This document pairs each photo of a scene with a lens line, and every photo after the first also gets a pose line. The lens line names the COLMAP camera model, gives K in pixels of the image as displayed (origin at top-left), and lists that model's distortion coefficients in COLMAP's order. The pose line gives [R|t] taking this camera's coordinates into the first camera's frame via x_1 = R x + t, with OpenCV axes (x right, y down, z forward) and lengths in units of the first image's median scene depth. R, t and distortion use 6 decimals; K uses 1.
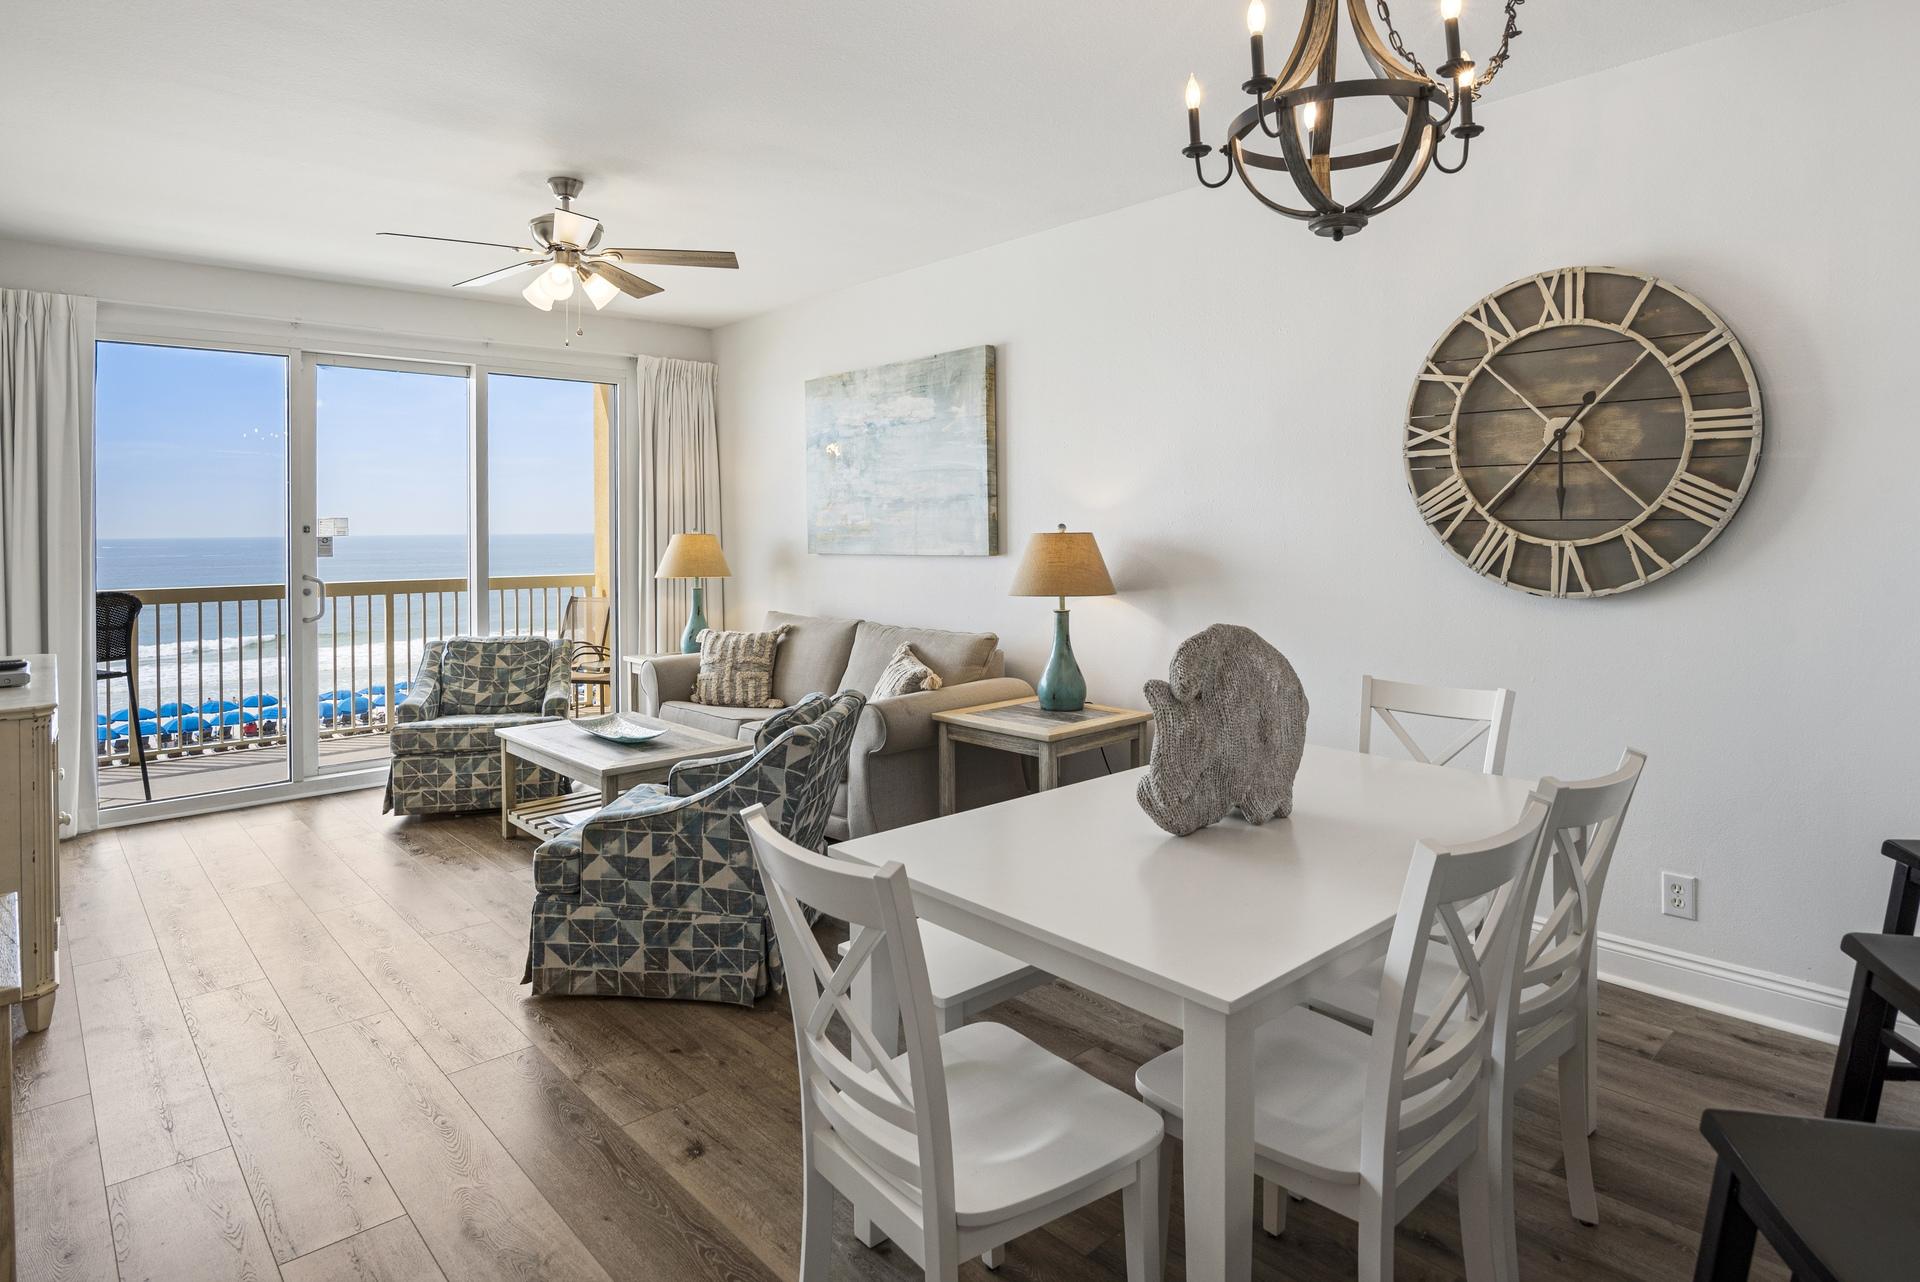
lens RADIAL K [[1041.0, 0, 938.0], [0, 1041.0, 517.2], [0, 0, 1]] dist [-0.001484, -0.000570]
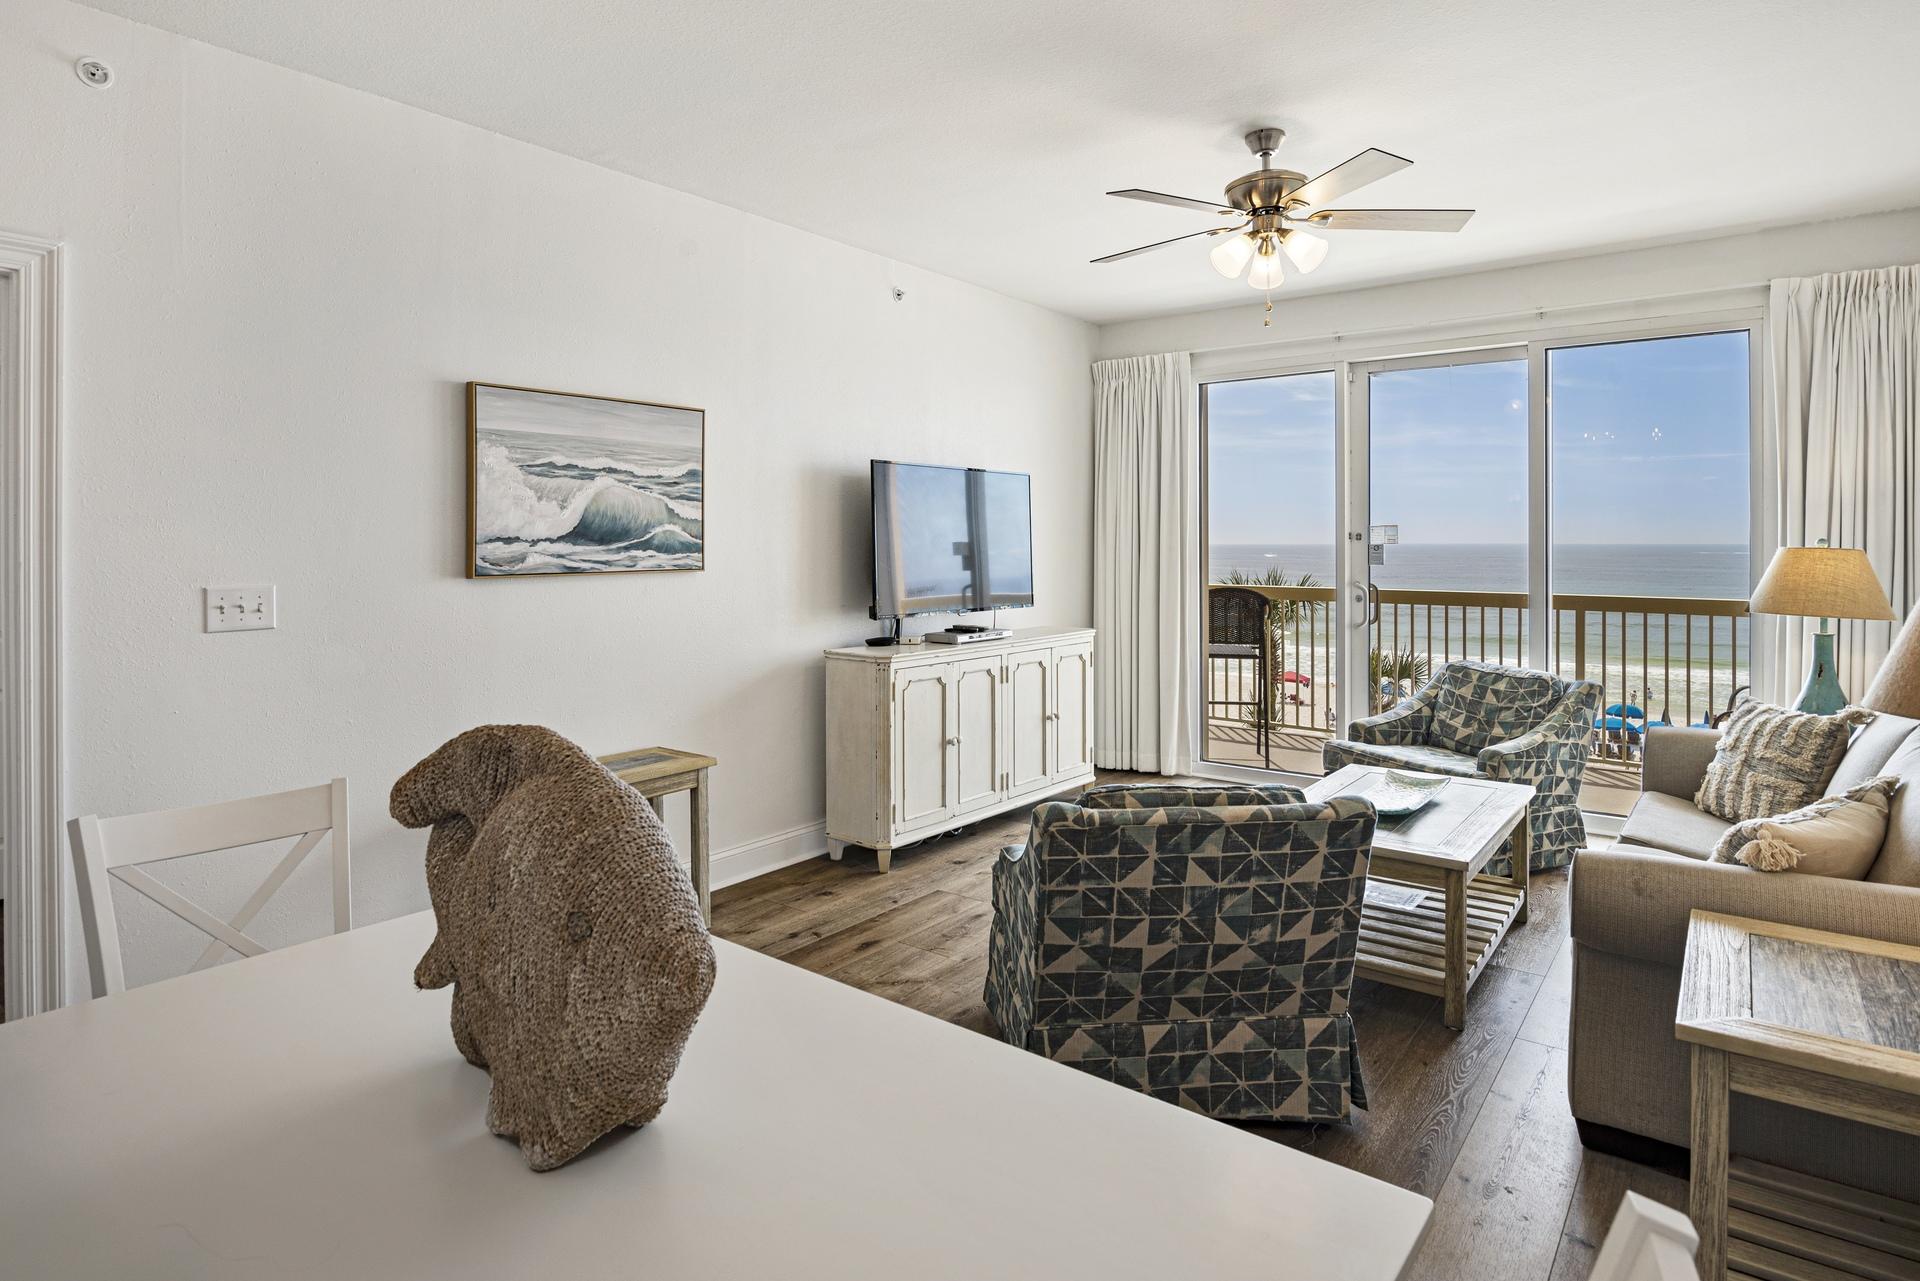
lens RADIAL K [[1047.5, 0, 962.5], [0, 1047.5, 538.3], [0, 0, 1]] dist [-0.009353, -0.001078]
pose [[0.191626, 0.006605, -0.981446, 0.405031], [0.007758, 0.999936, 0.008244, 0.002123], [0.981437, -0.009194, 0.191562, 0.532384]]
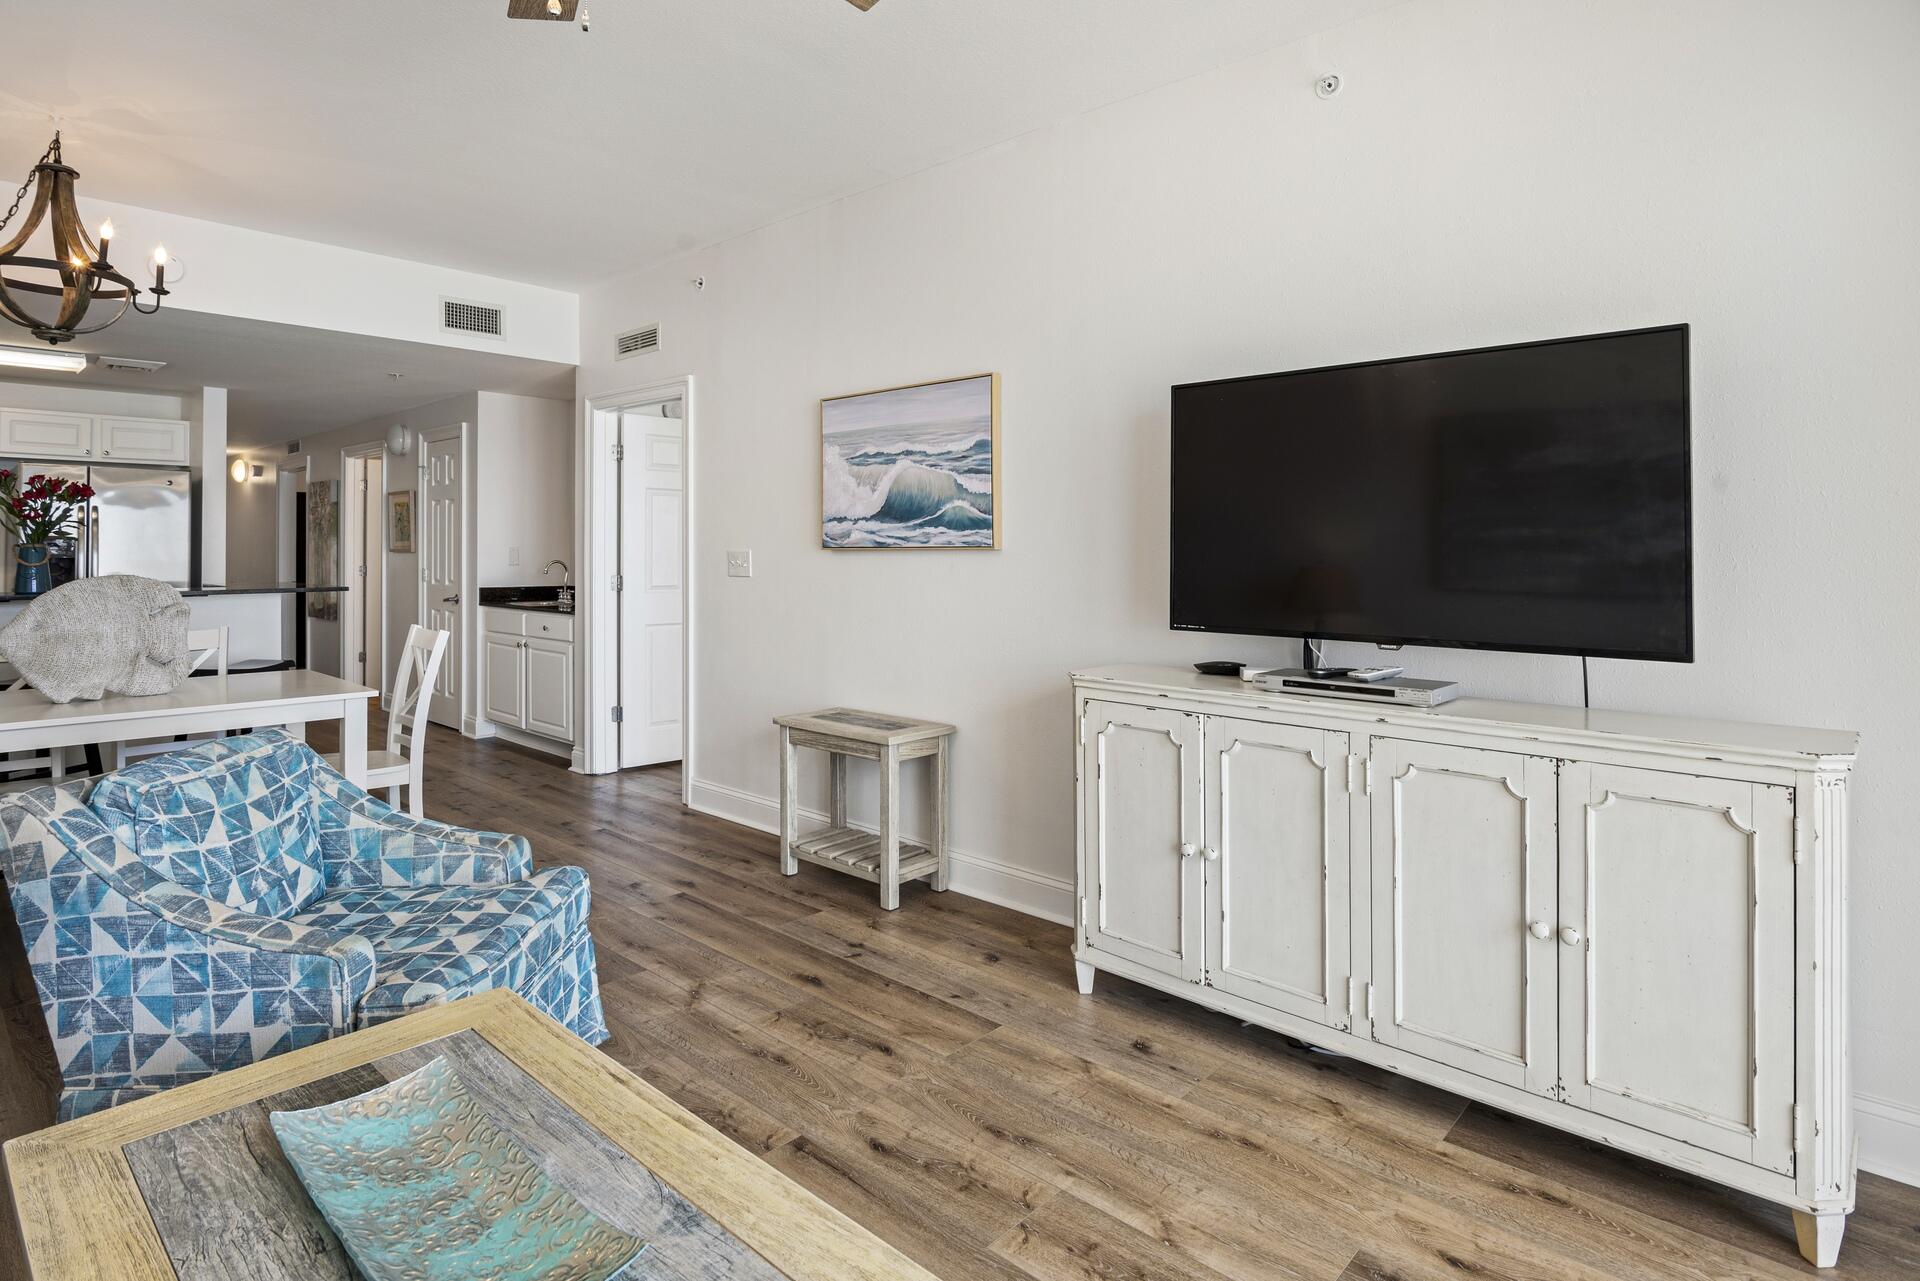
lens RADIAL K [[1013.5, 0, 960.5], [0, 1013.5, 541.6], [0, 0, 1]] dist [-0.017074, 0.000016]
pose [[-0.994388, 0.006554, -0.105589, -0.418905], [0.008286, 0.999838, -0.015968, 0.042882], [0.105467, -0.016753, -0.994282, 1.282782]]
